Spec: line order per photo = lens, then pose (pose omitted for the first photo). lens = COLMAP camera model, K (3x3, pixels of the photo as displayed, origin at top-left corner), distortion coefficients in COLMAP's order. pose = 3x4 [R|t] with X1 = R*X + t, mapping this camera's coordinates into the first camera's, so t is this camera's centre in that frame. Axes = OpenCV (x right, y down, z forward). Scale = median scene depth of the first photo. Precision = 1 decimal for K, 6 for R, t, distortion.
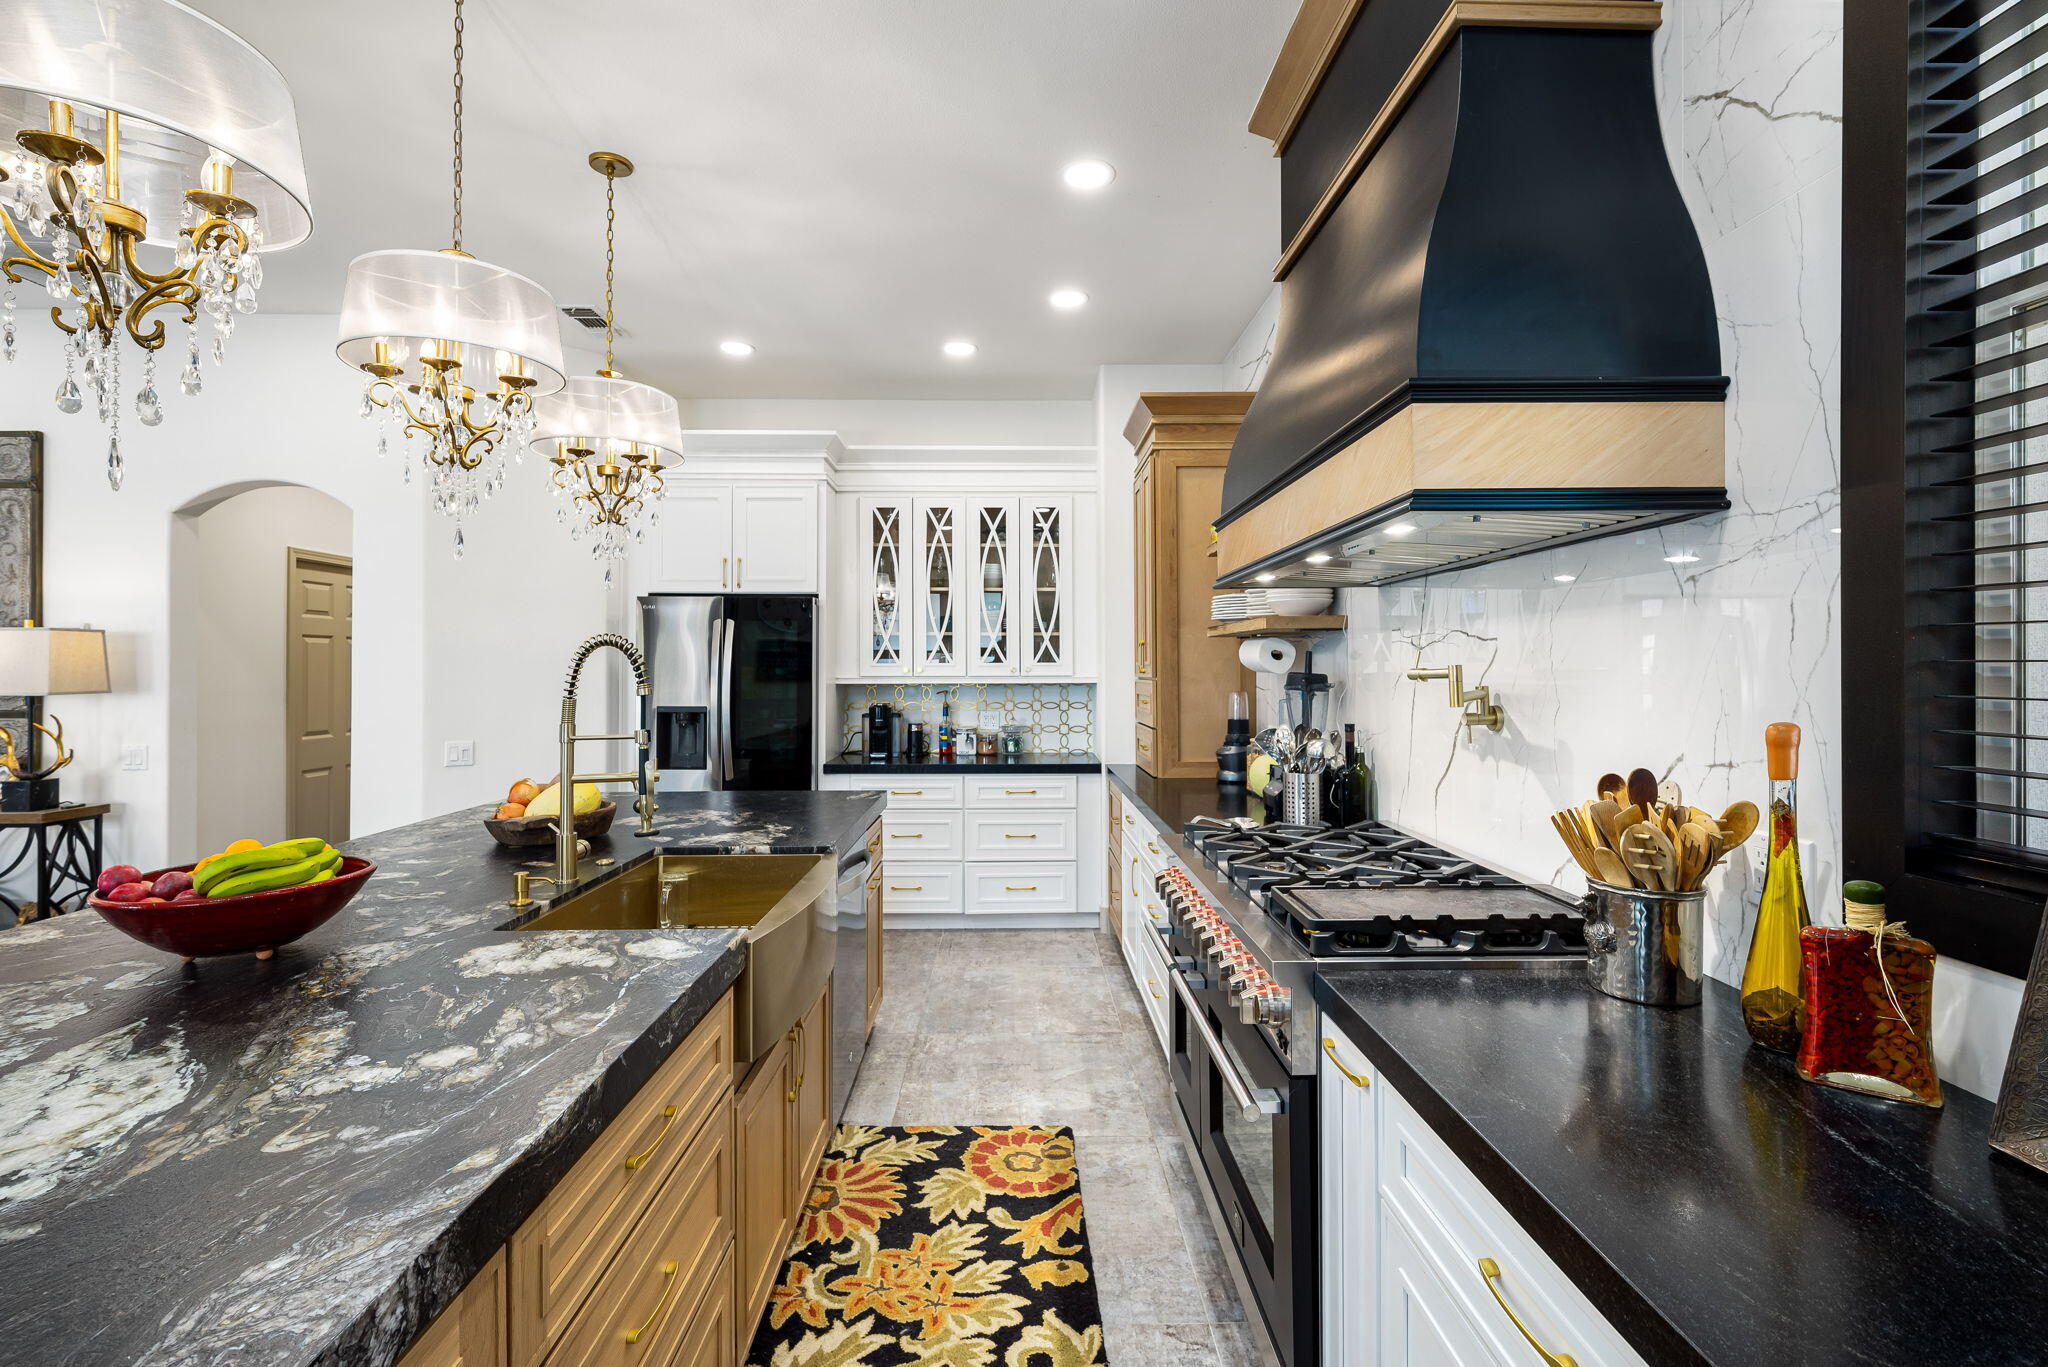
lens RADIAL K [[927.7, 0, 1026.0], [0, 927.7, 670.3], [0, 0, 1]] dist [-0.001970, -0.000335]
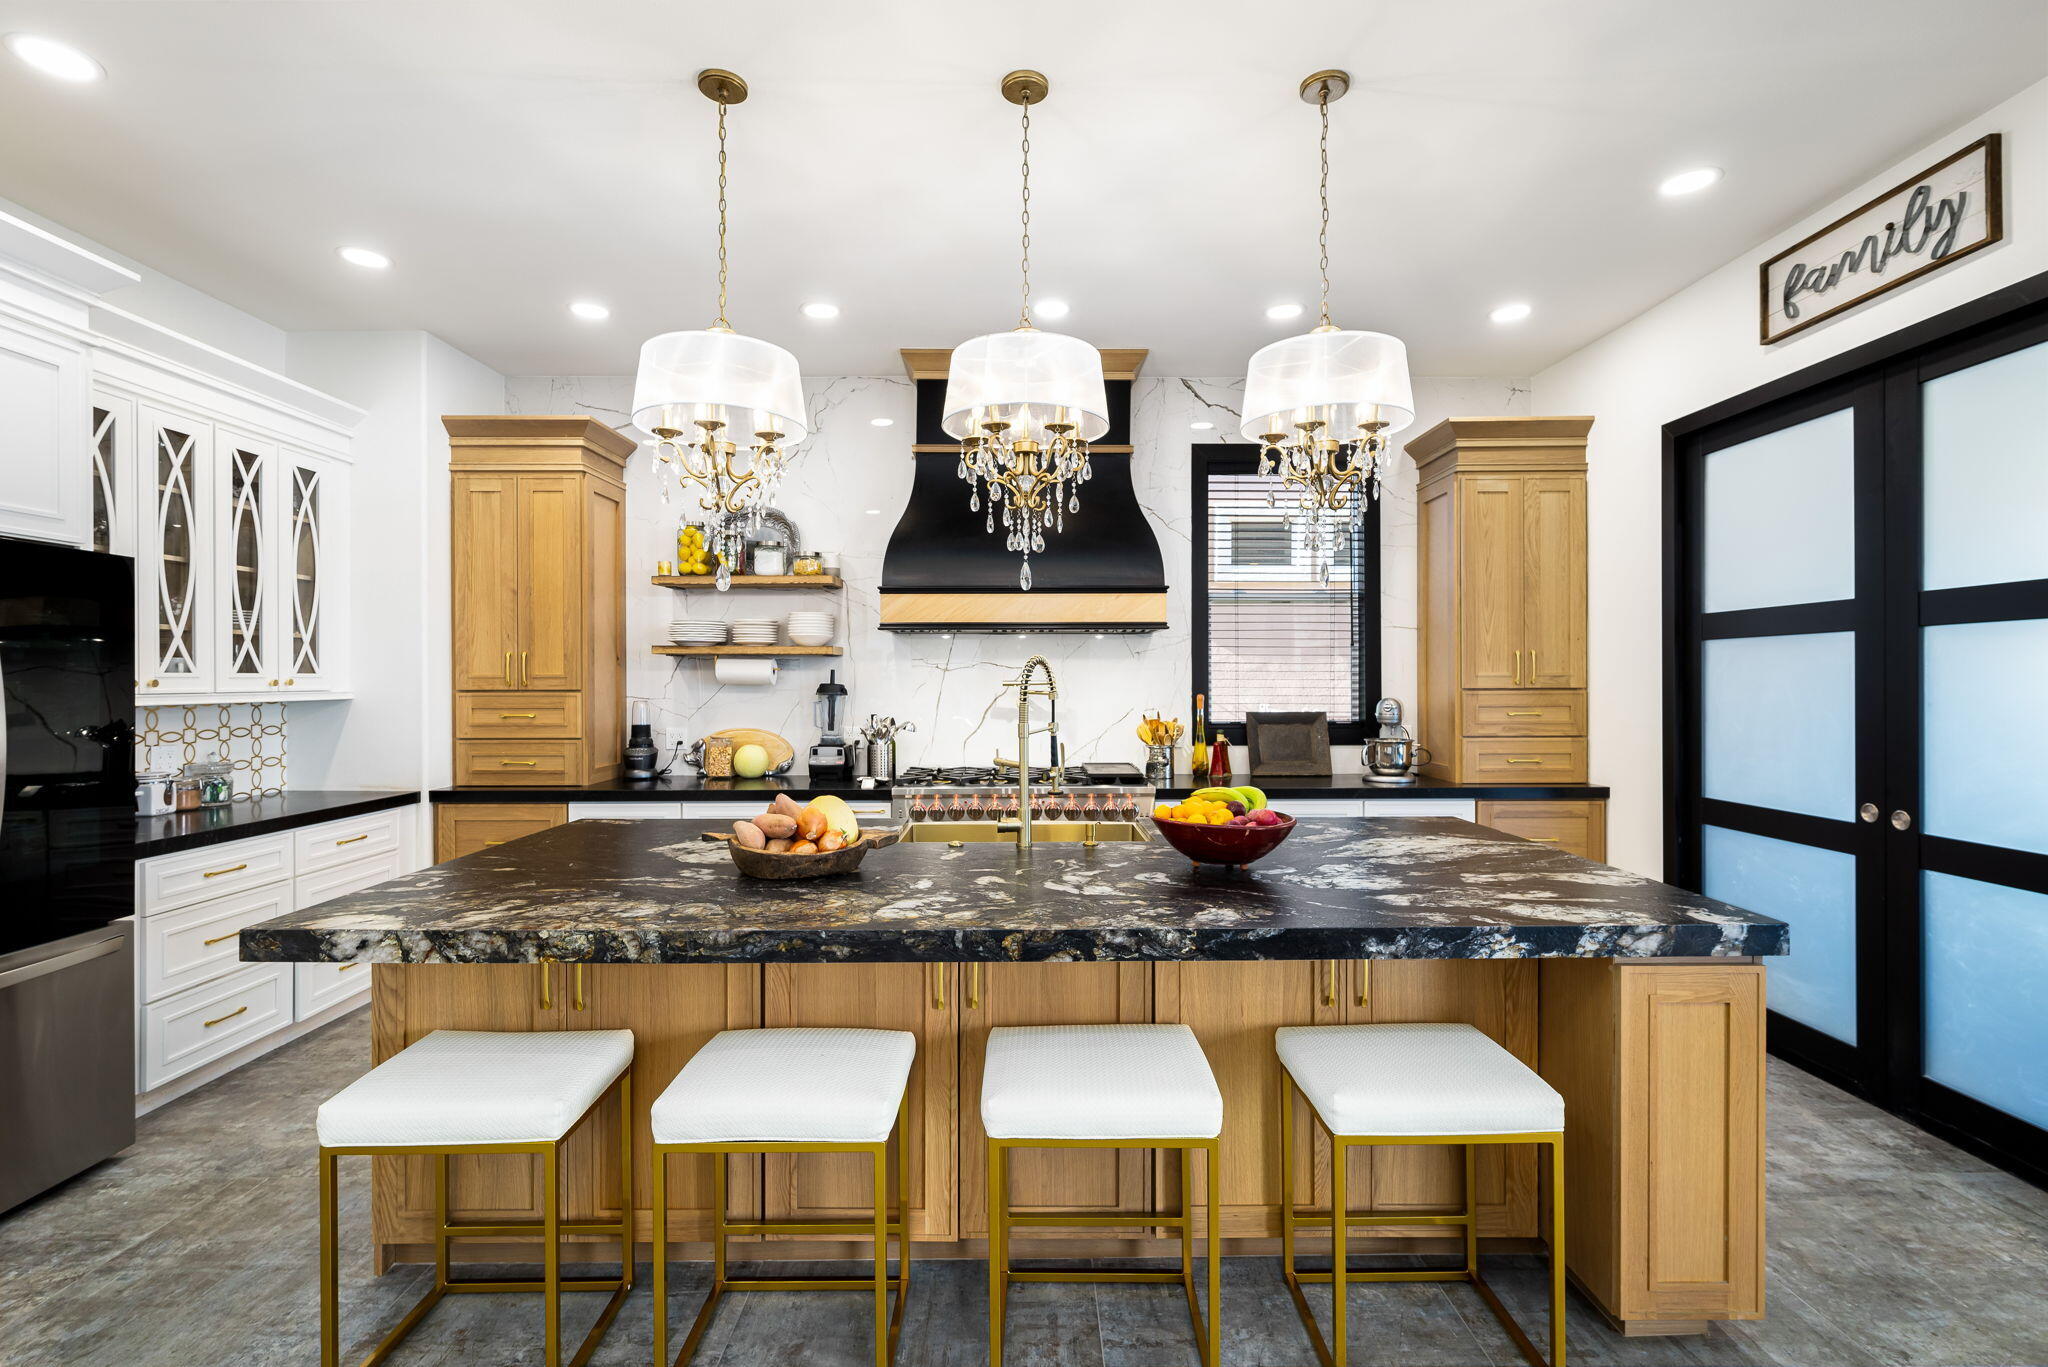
lens RADIAL K [[917.4, 0, 1027.0], [0, 917.4, 685.3], [0, 0, 1]] dist [-0.000692, 0.000225]
pose [[0.005498, -0.004756, 0.999974, -0.773212], [0.000777, 0.999988, 0.004752, -0.001756], [-0.999985, 0.000751, 0.005501, 0.432567]]
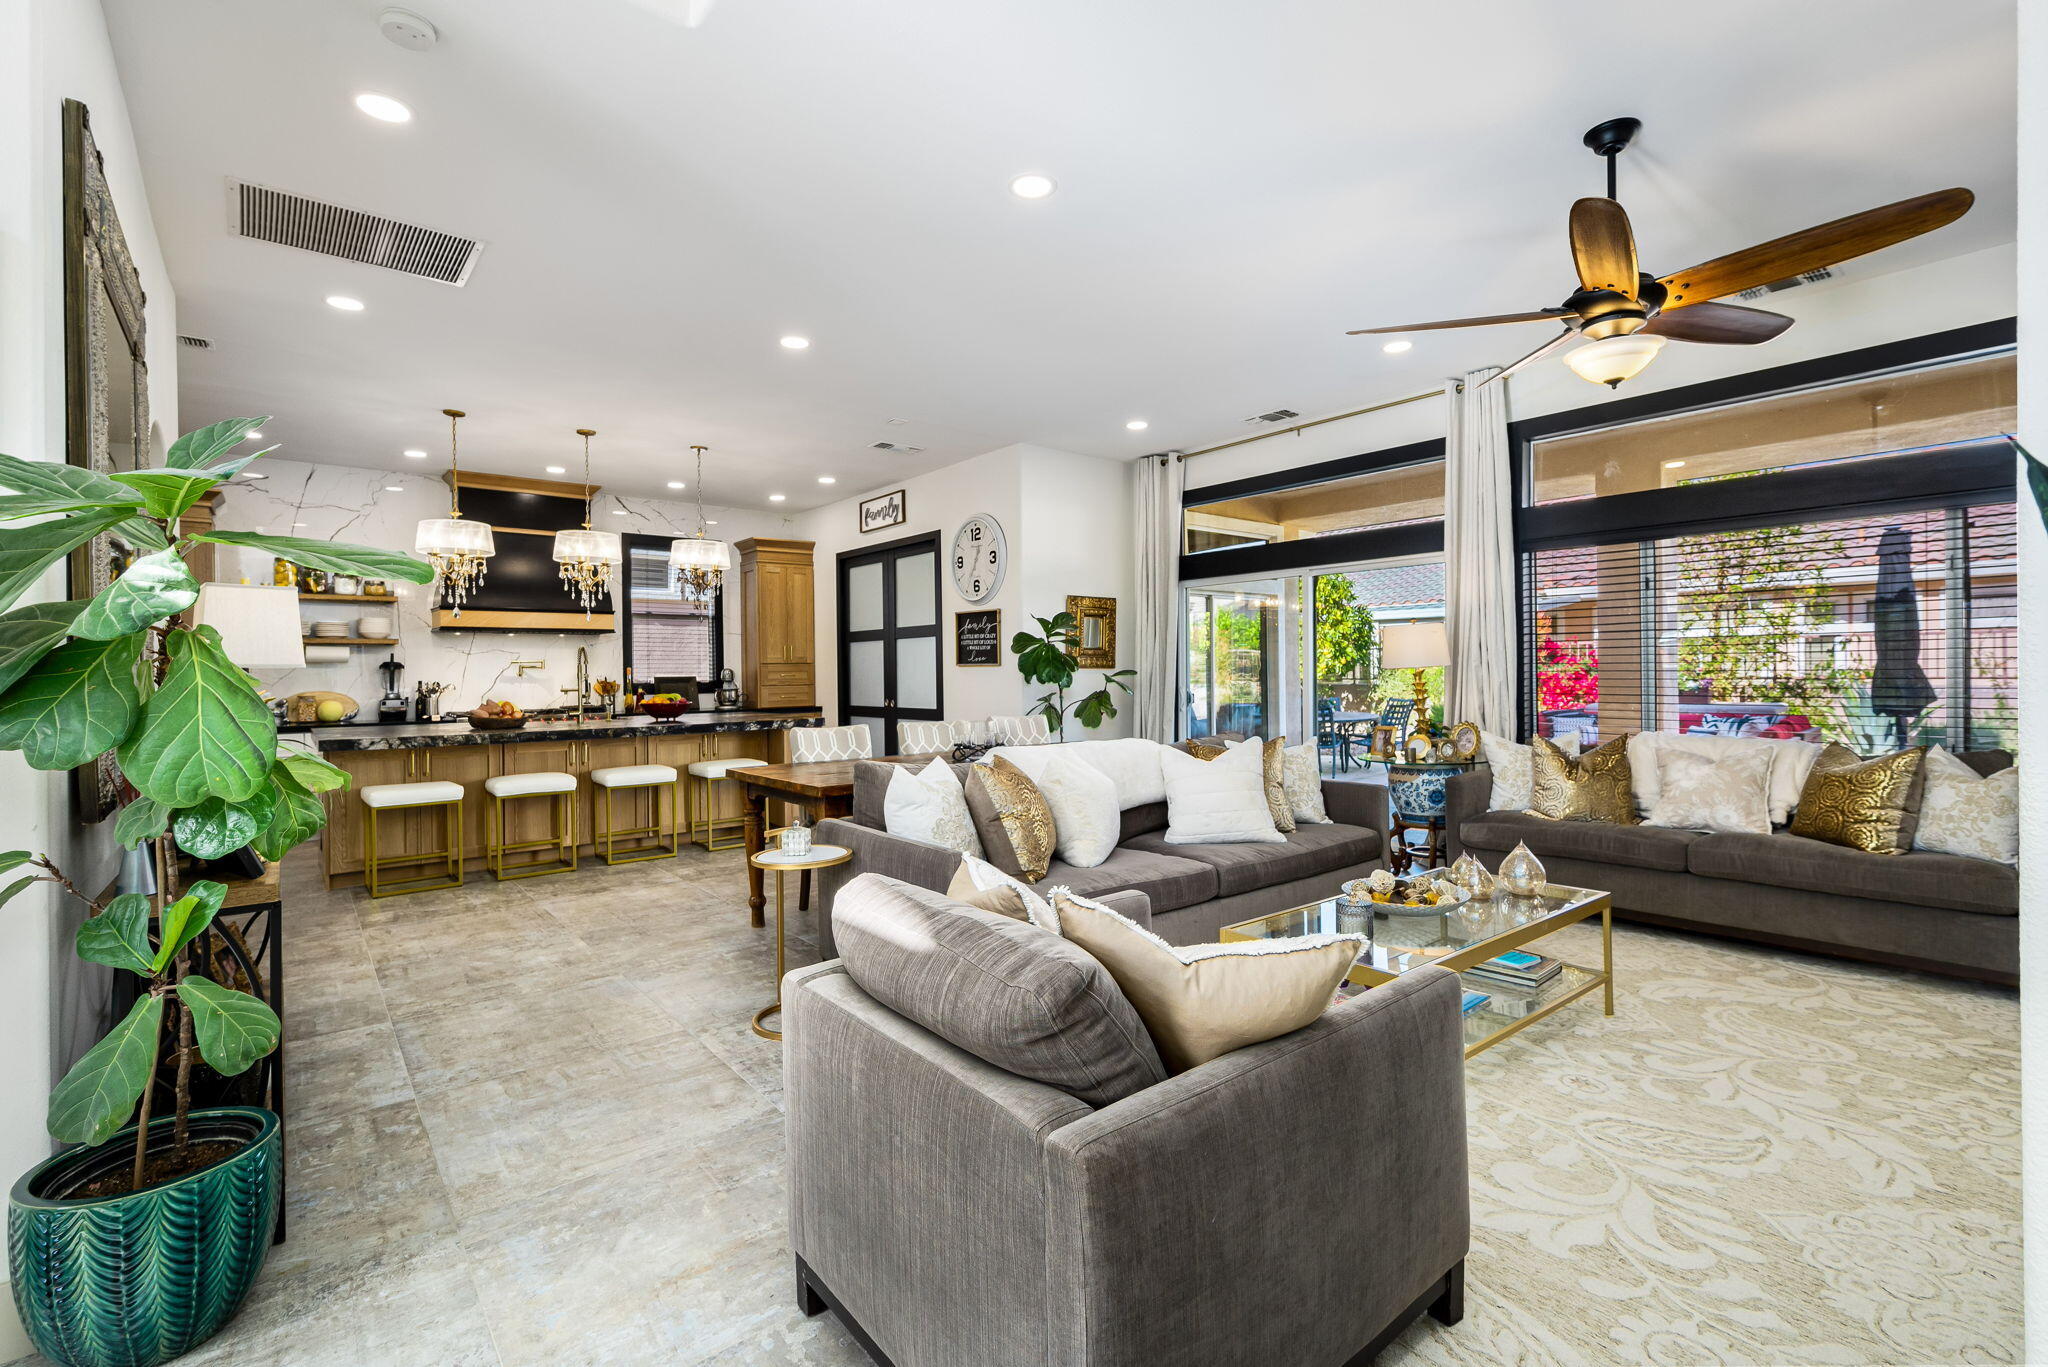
lens RADIAL K [[913.9, 0, 1016.5], [0, 913.9, 670.6], [0, 0, 1]] dist [0.000147, -0.000150]
pose [[-0.616022, 0.007468, 0.787693, -1.712302], [0.010497, 0.999944, -0.001271, 0.028897], [-0.787659, 0.007486, -0.616066, 0.769320]]
